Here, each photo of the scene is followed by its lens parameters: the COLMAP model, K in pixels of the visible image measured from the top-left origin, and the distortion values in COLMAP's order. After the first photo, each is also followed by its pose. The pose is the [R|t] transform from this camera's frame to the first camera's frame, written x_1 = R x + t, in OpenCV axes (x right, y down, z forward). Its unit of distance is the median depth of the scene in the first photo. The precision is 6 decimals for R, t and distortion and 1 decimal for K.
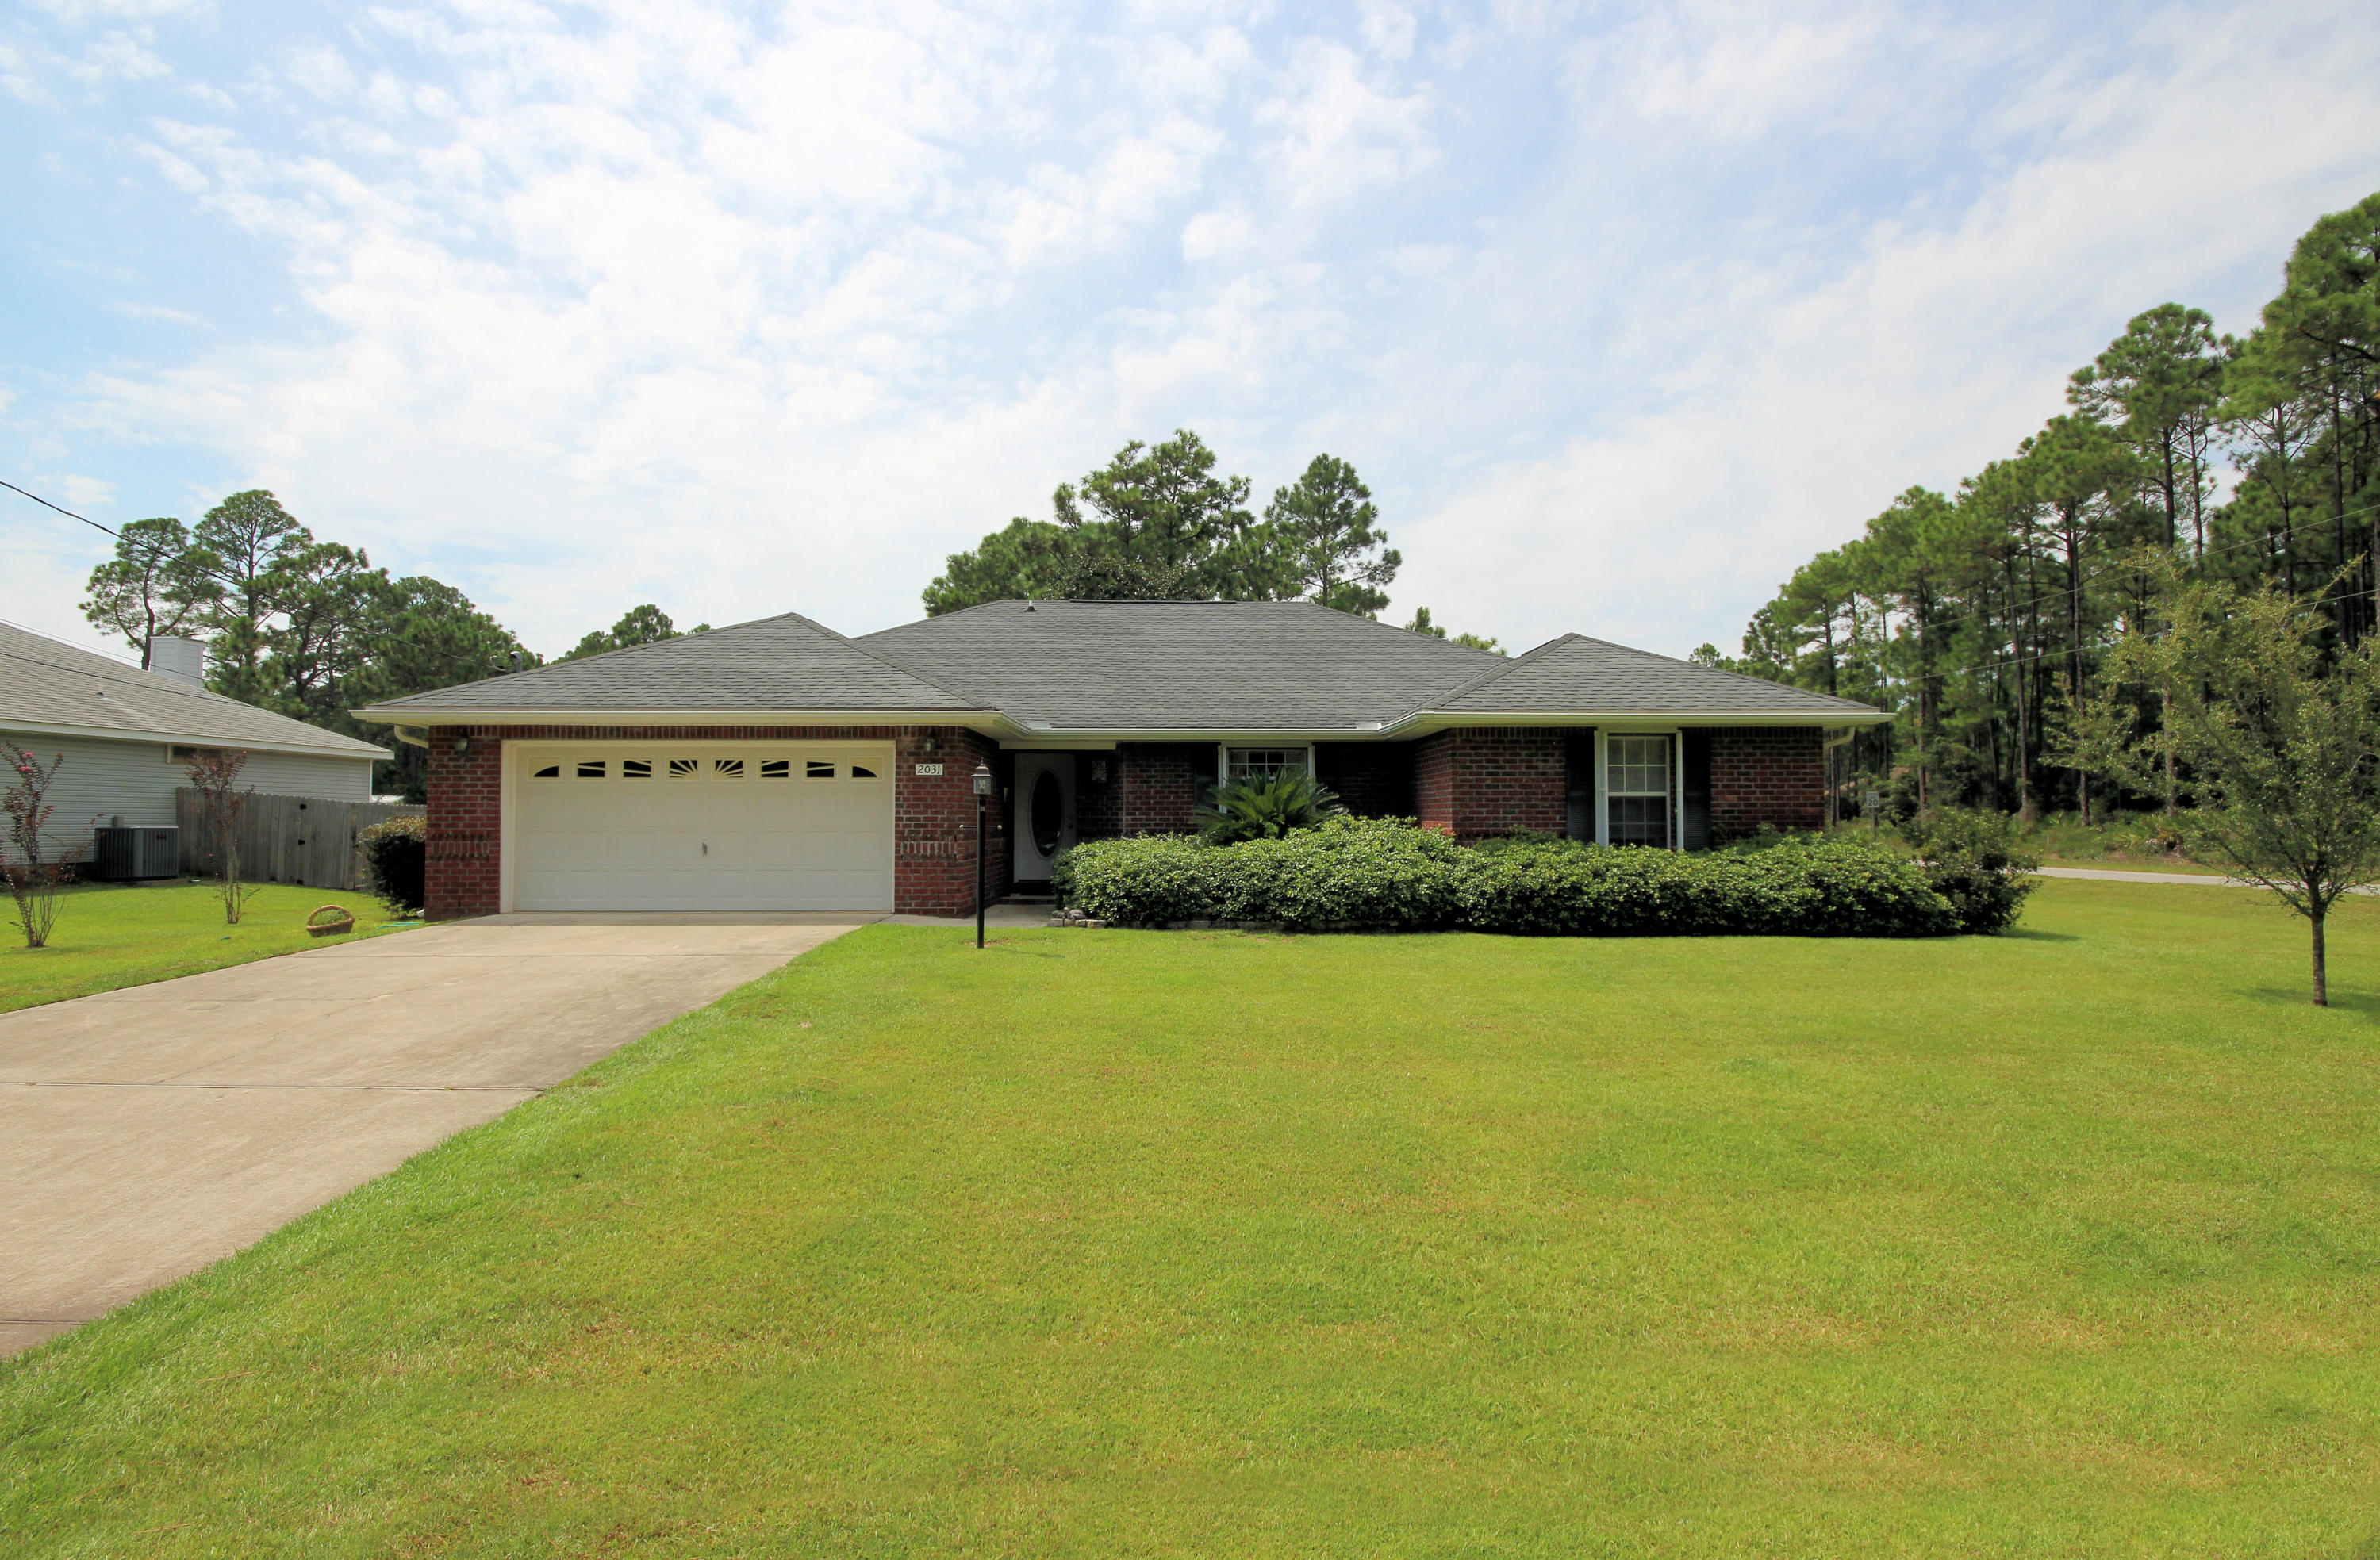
lens RADIAL K [[1118.6, 0, 1214.9], [0, 1118.6, 780.3], [0, 0, 1]] dist [-0.003997, -0.001086]
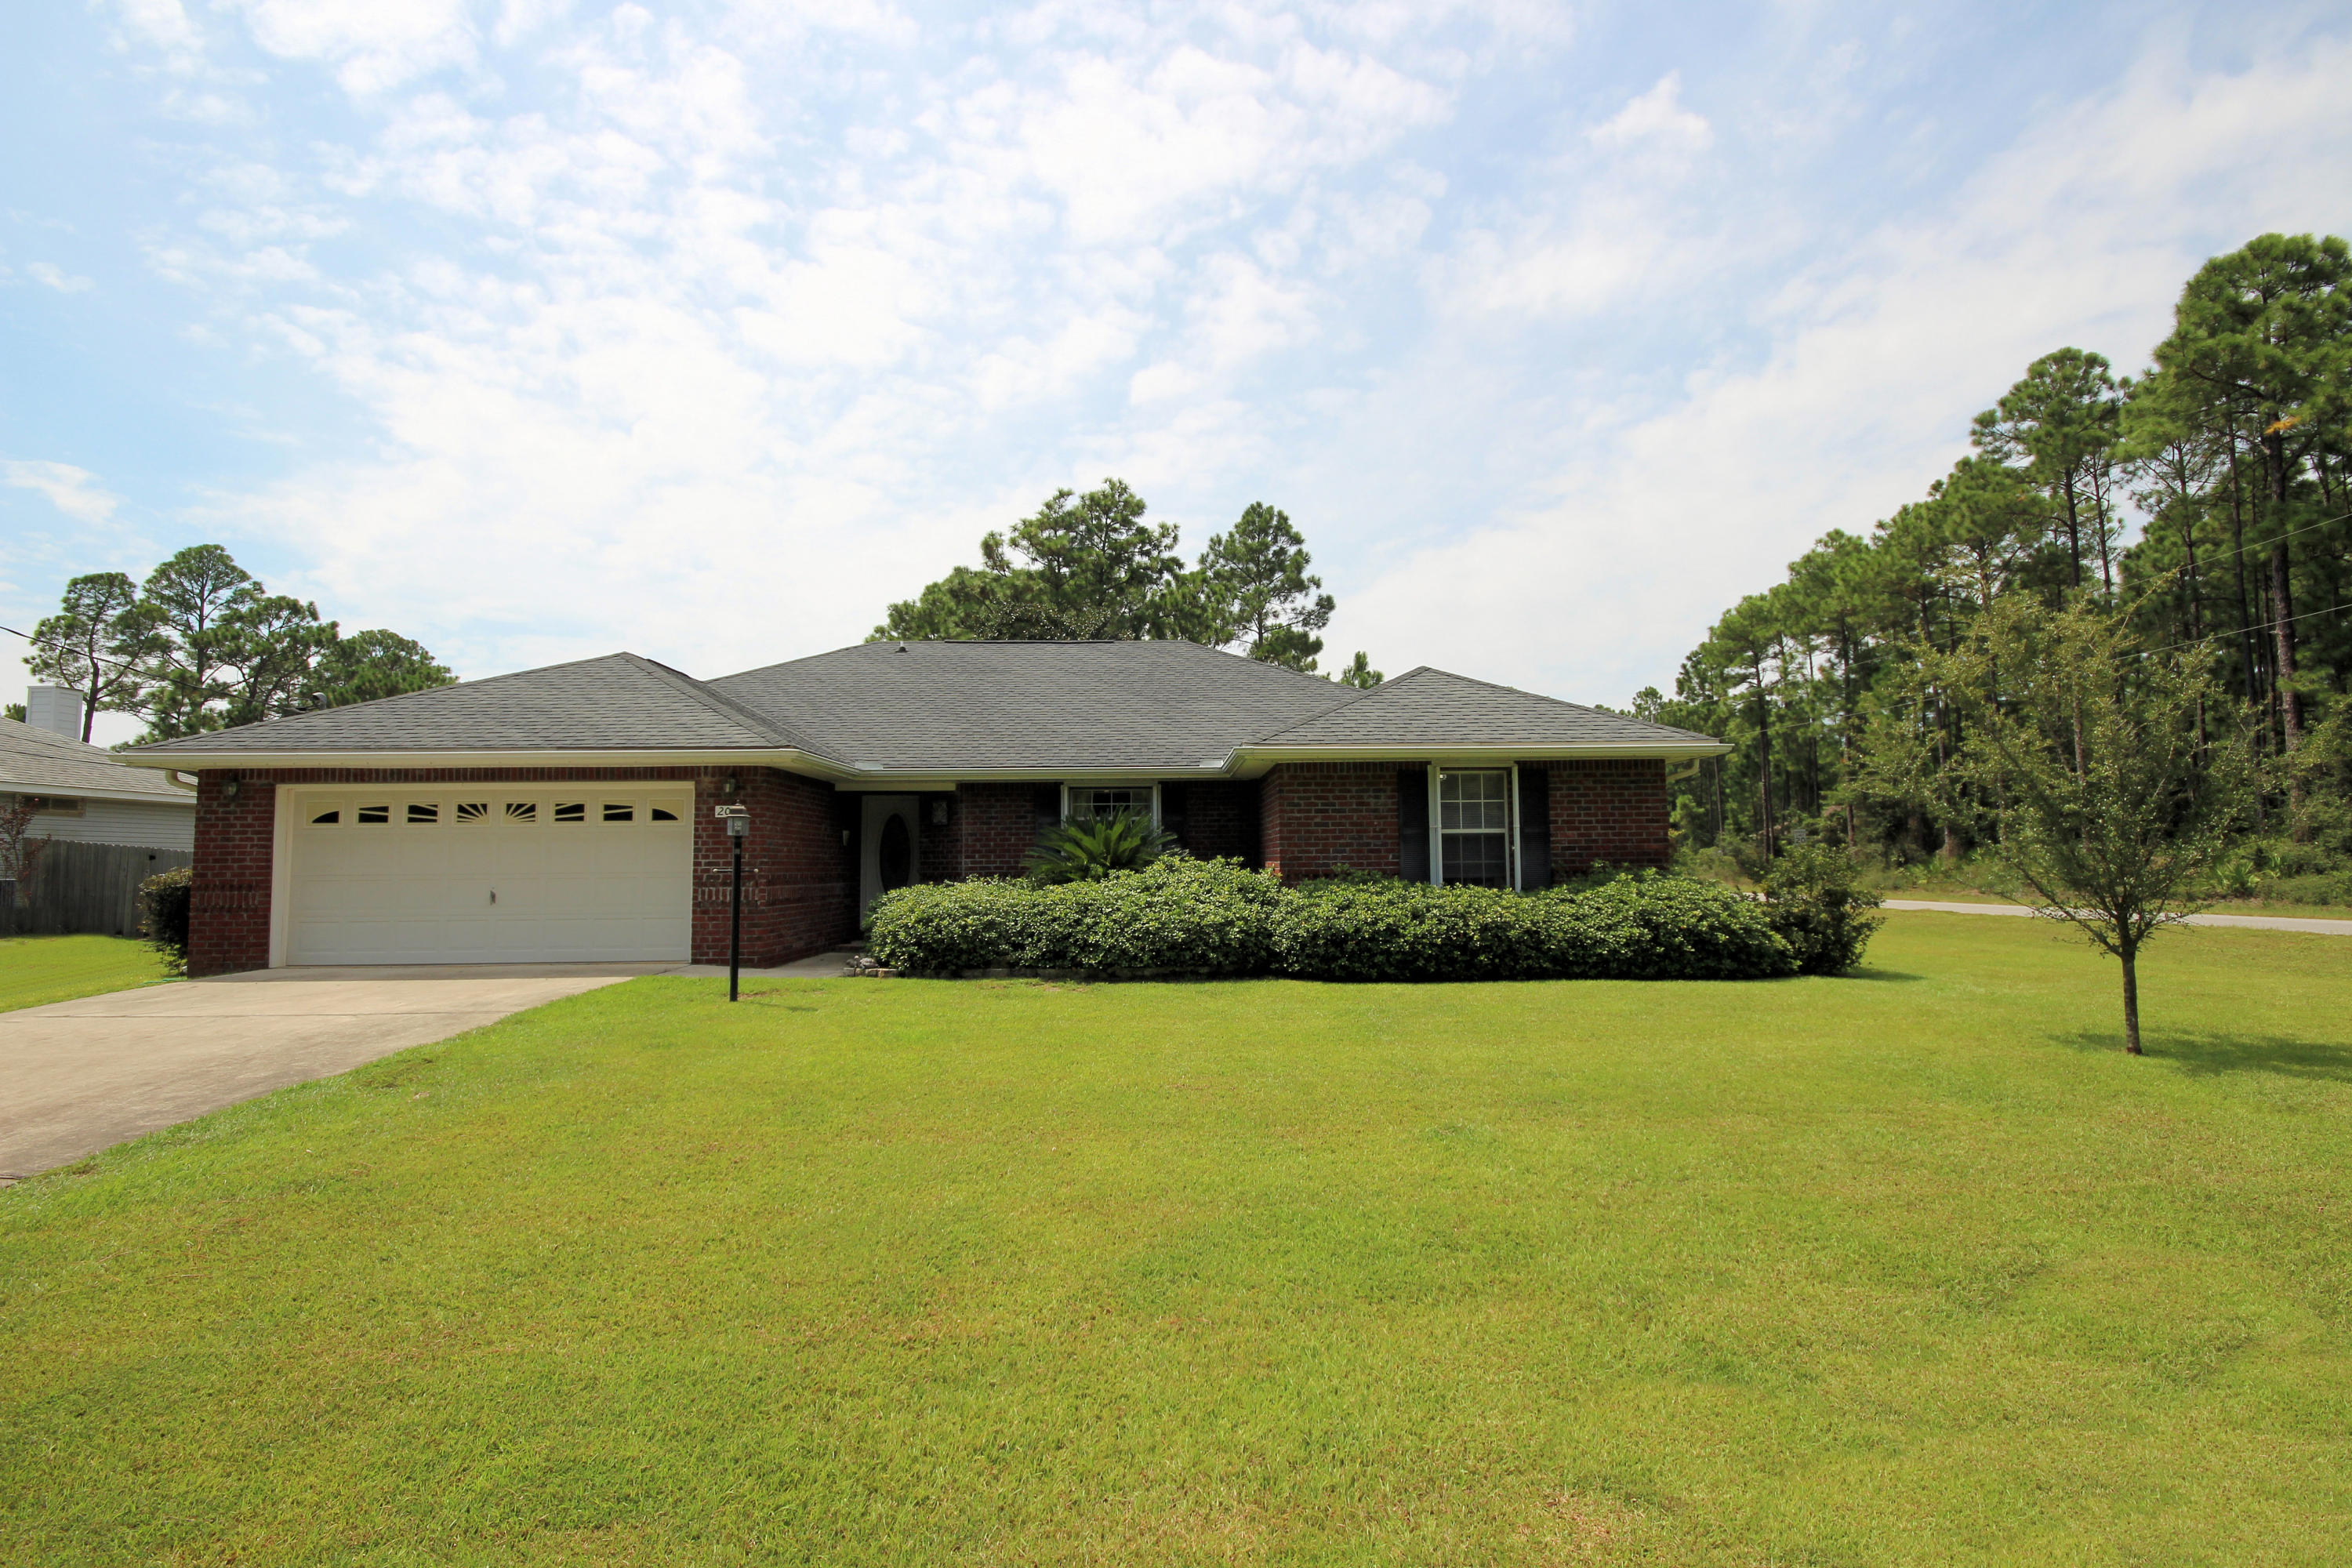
lens RADIAL K [[1096.7, 0, 1198.0], [0, 1096.7, 780.5], [0, 0, 1]] dist [-0.003348, 0.000572]
pose [[0.999910, -0.008332, 0.010494, 0.045704], [0.008755, 0.999123, -0.040940, 0.001949], [-0.010144, 0.041029, 0.999106, 0.021562]]
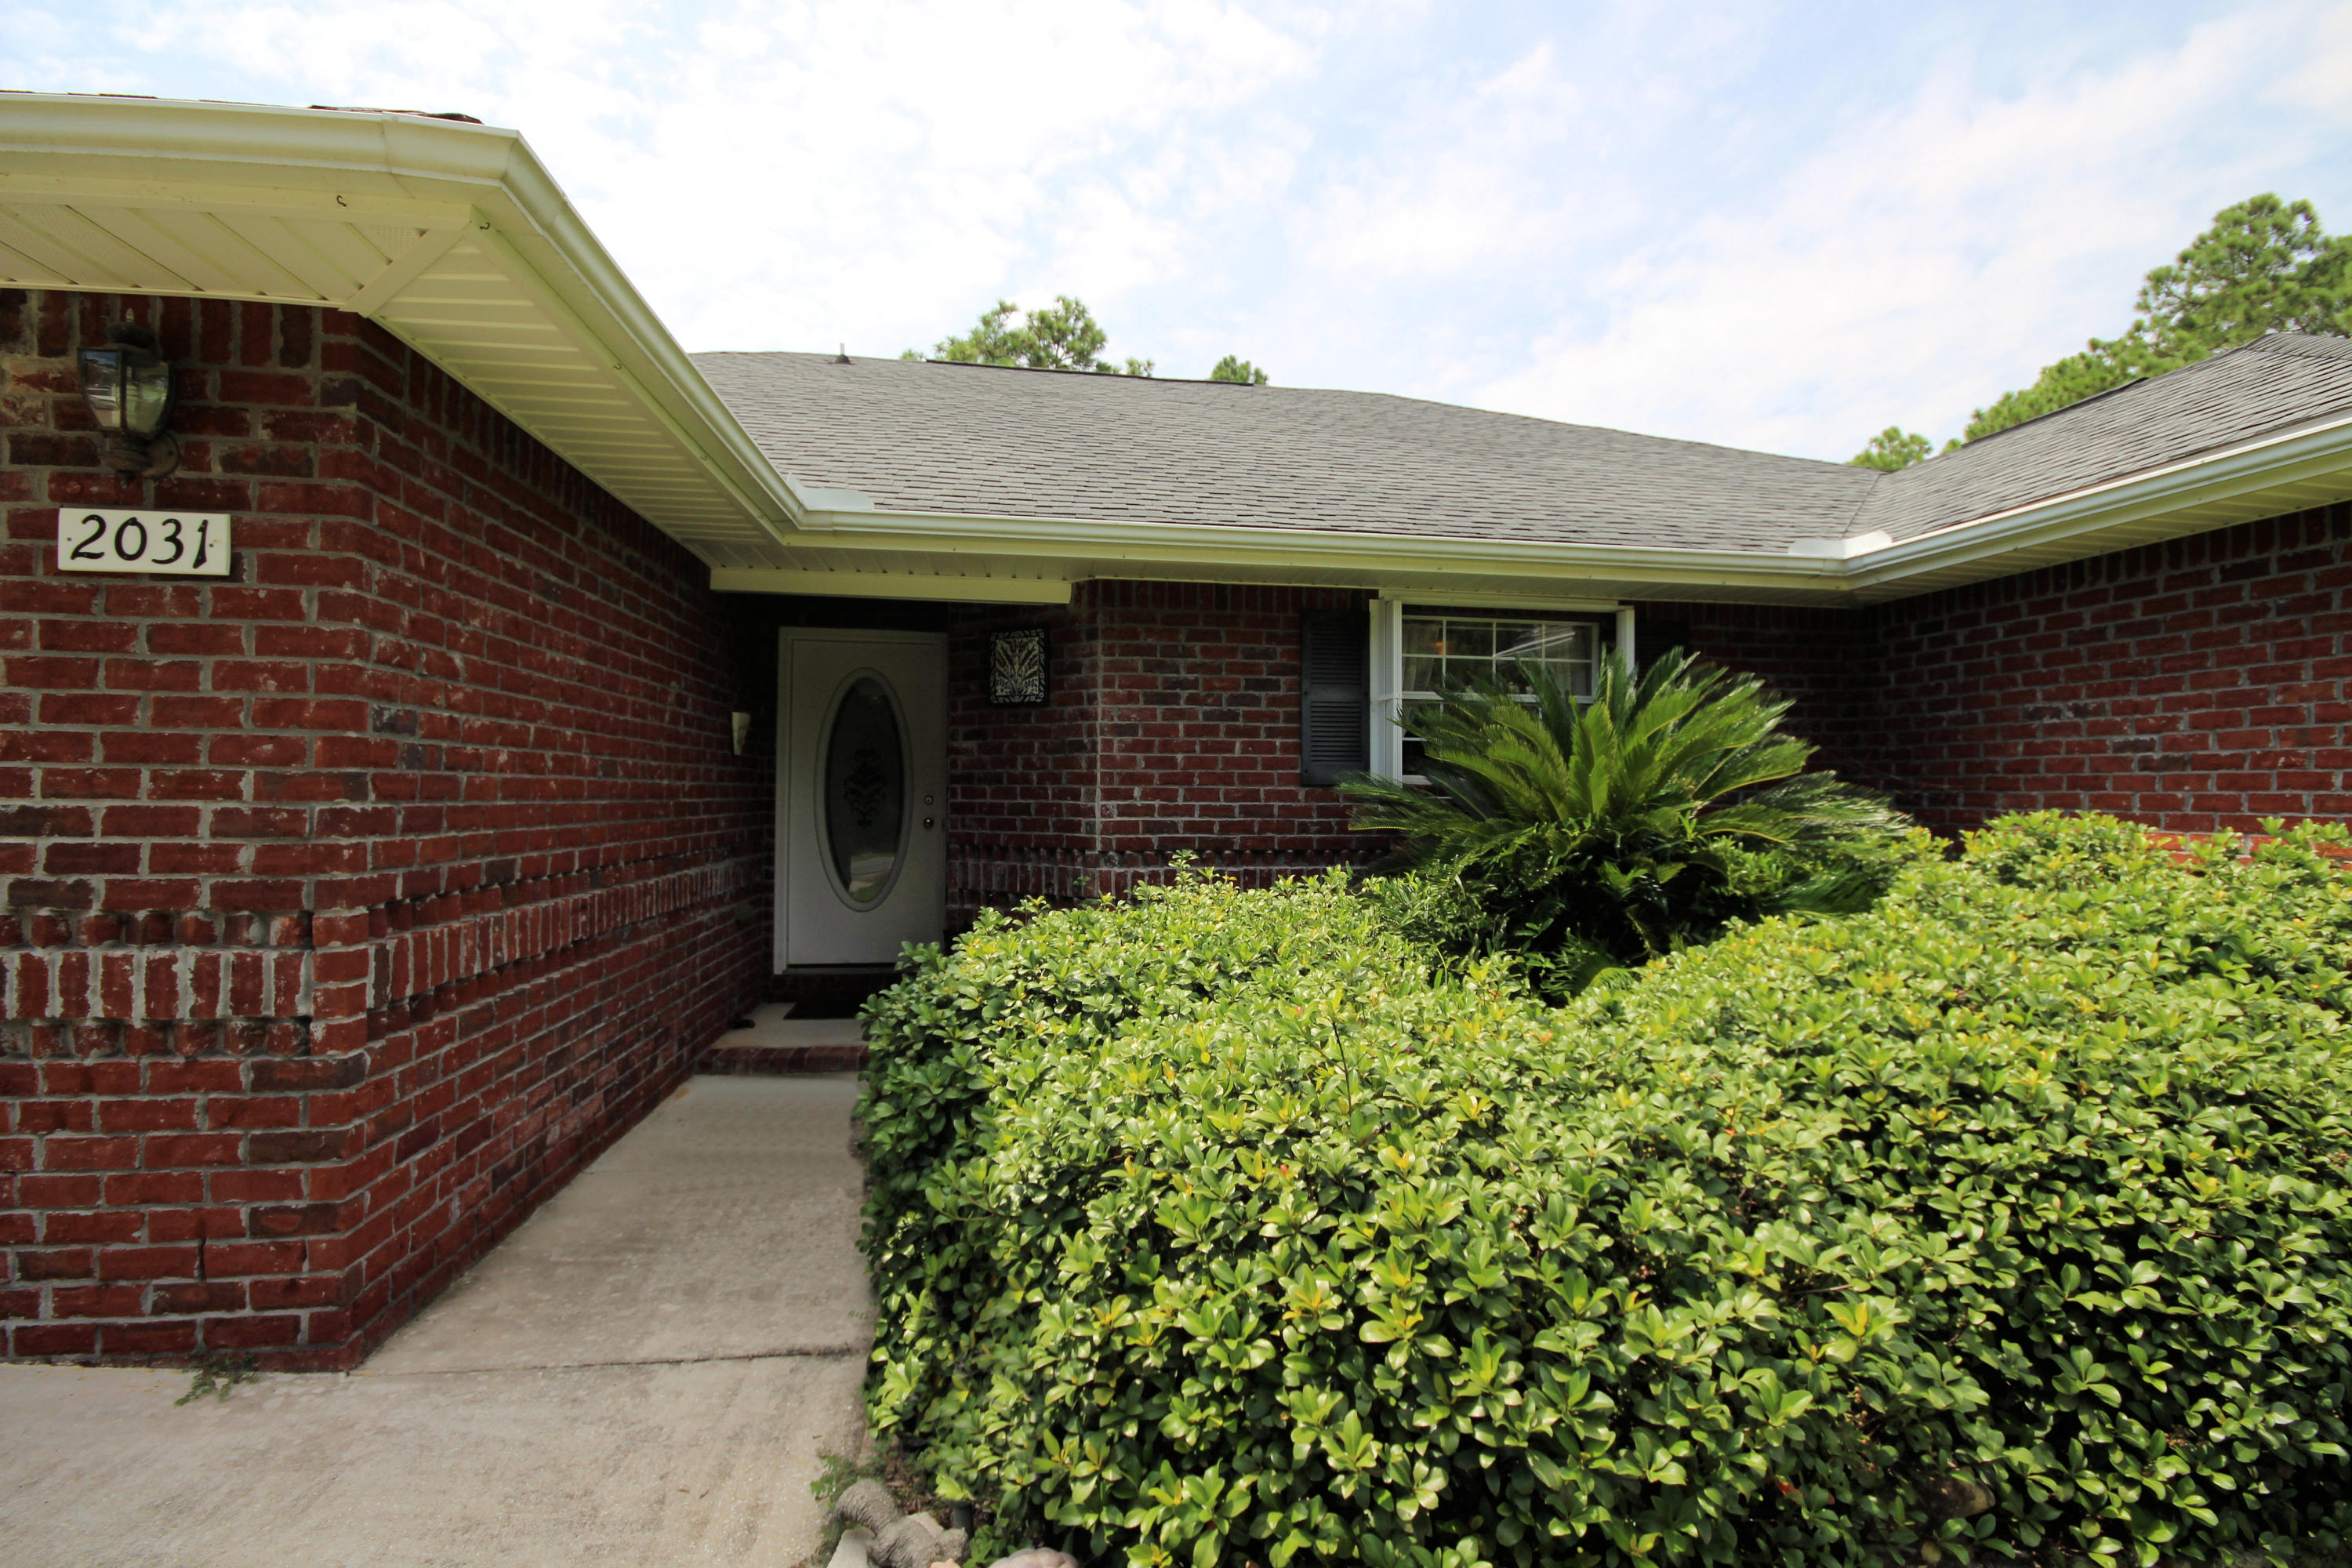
lens RADIAL K [[1097.3, 0, 1207.2], [0, 1097.3, 783.4], [0, 0, 1]] dist [-0.003384, -0.006236]
pose [[0.991025, 0.010366, 0.133271, -0.037953], [-0.013902, 0.999575, 0.025631, 0.007448], [-0.132948, -0.027253, 0.990748, 0.275318]]
